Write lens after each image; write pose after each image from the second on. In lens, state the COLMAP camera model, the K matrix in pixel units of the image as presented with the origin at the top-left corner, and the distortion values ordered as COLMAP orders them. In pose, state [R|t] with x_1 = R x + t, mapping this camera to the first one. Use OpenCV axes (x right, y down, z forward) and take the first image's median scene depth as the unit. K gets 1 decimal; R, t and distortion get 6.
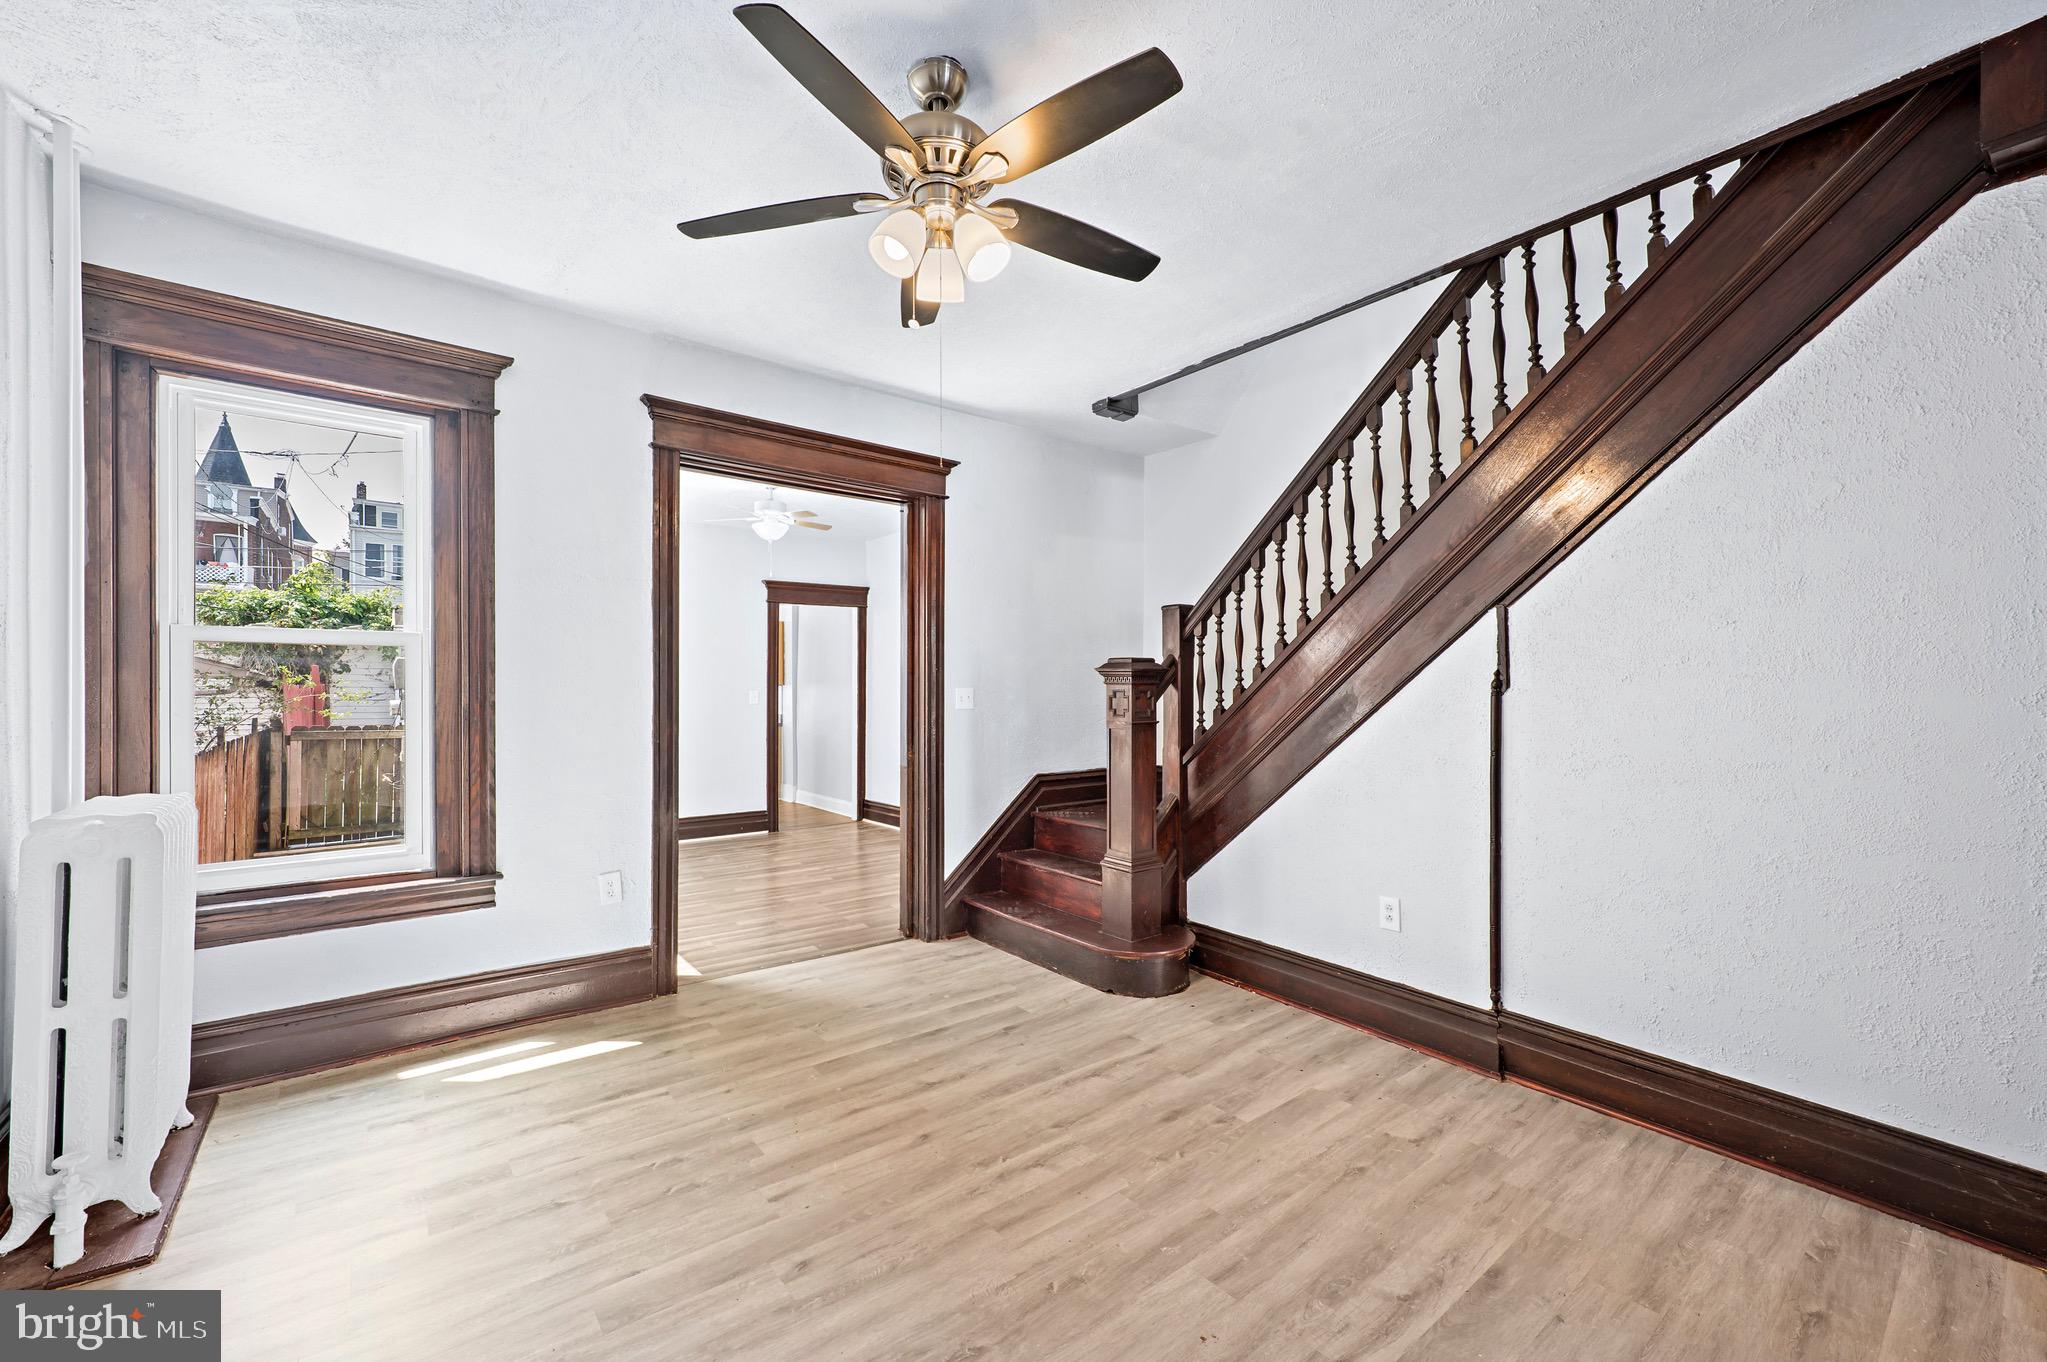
lens RADIAL K [[828.7, 0, 1025.2], [0, 828.7, 682.9], [0, 0, 1]] dist [0.001254, 0.000111]
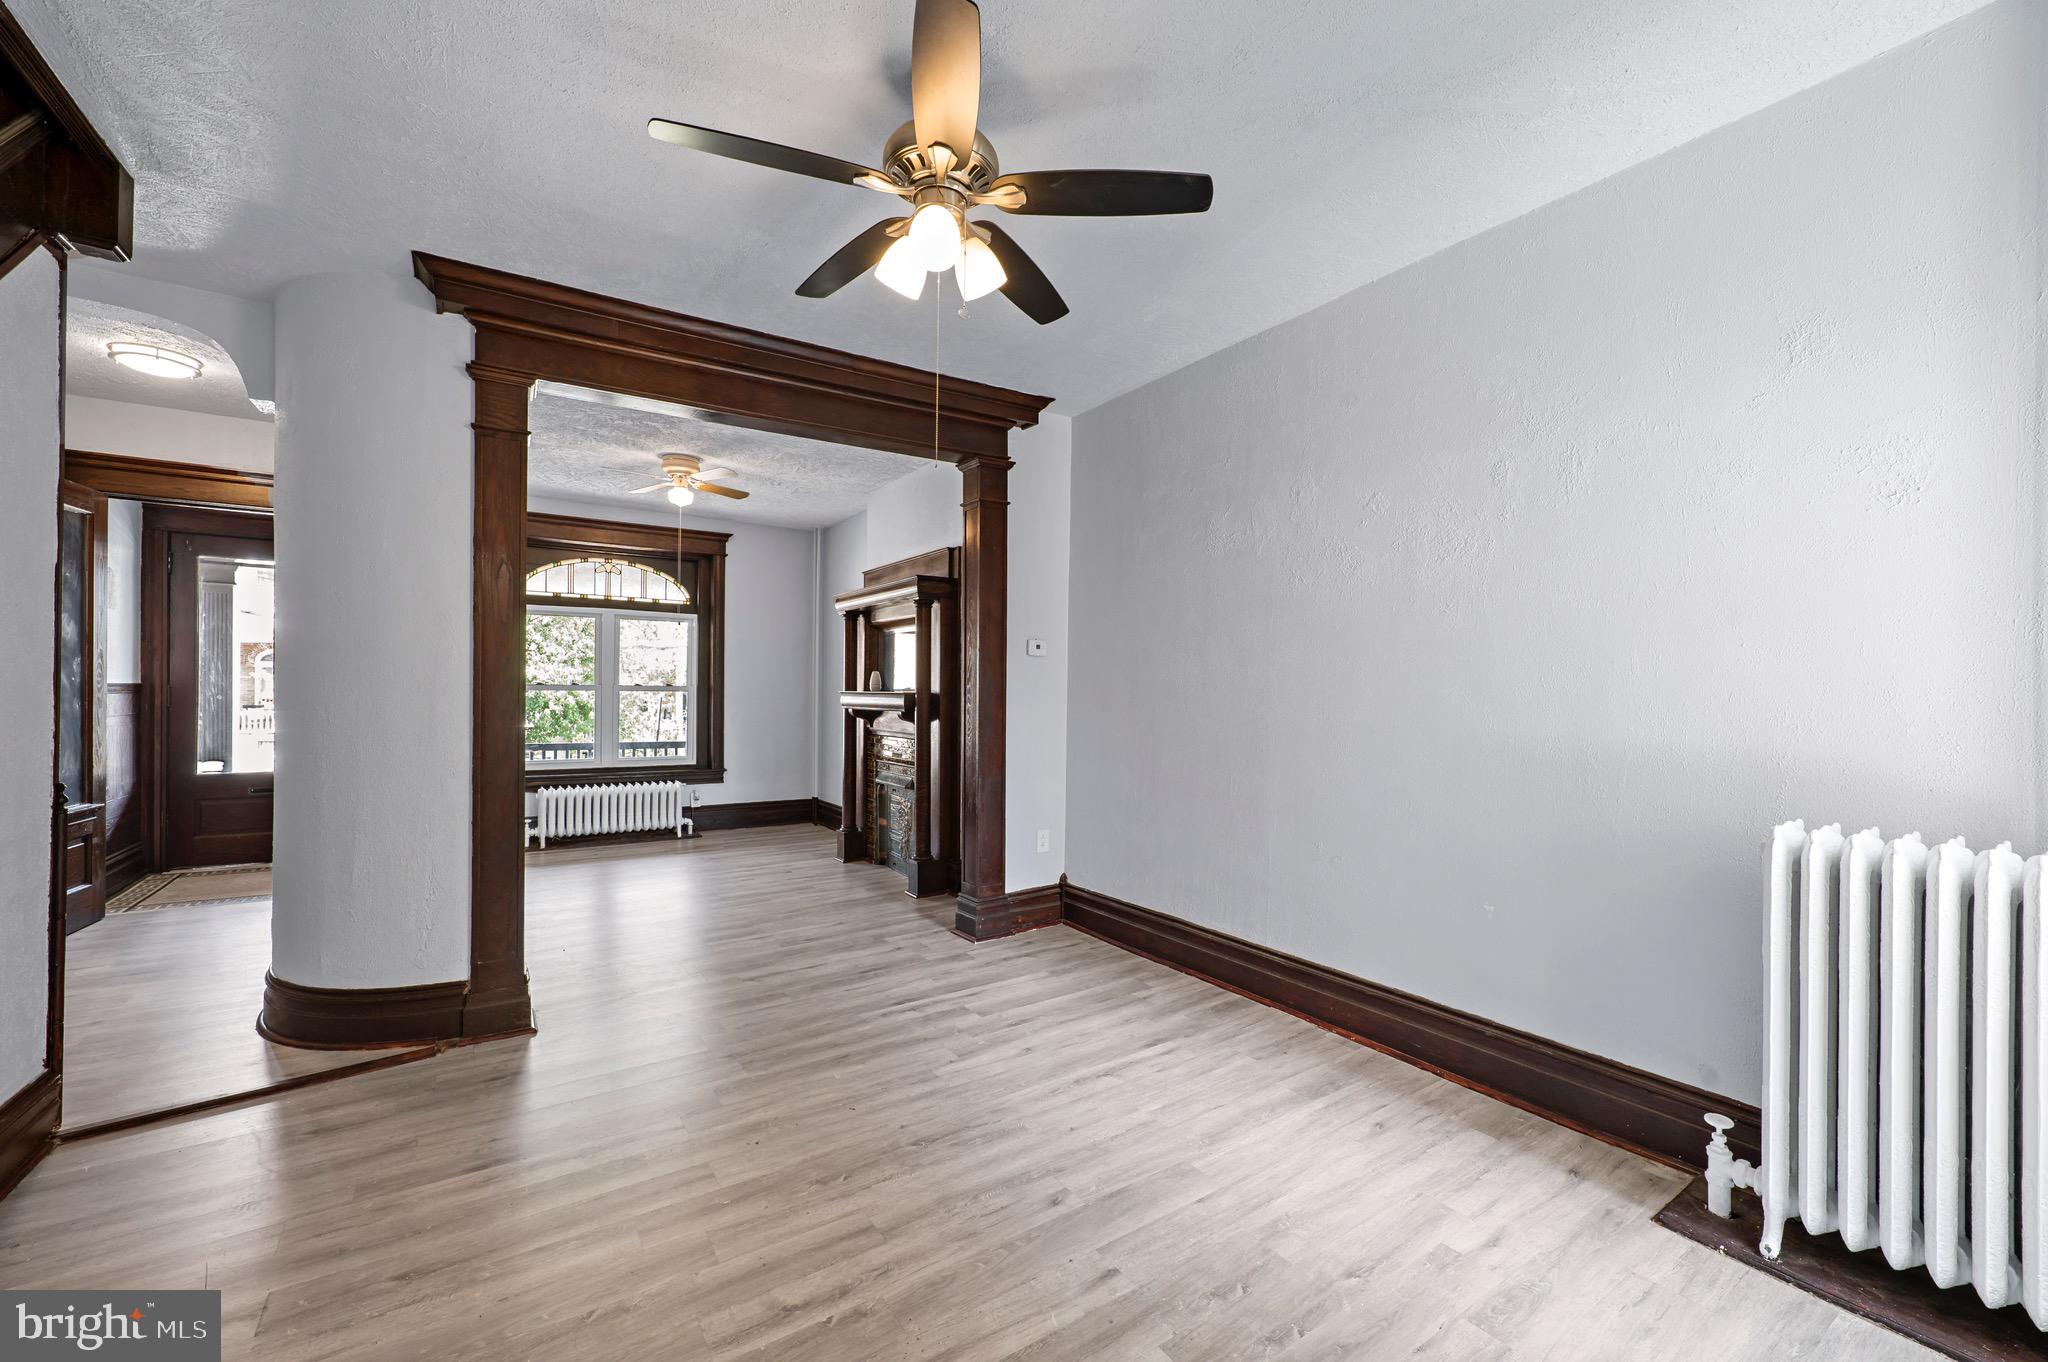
lens RADIAL K [[829.1, 0, 1028.4], [0, 829.1, 685.1], [0, 0, 1]] dist [0.001254, 0.000111]
pose [[-0.996837, -0.007849, 0.079087, -0.292363], [-0.008436, 0.999939, -0.007084, 0.013345], [-0.079027, -0.007729, -0.996843, 1.969901]]
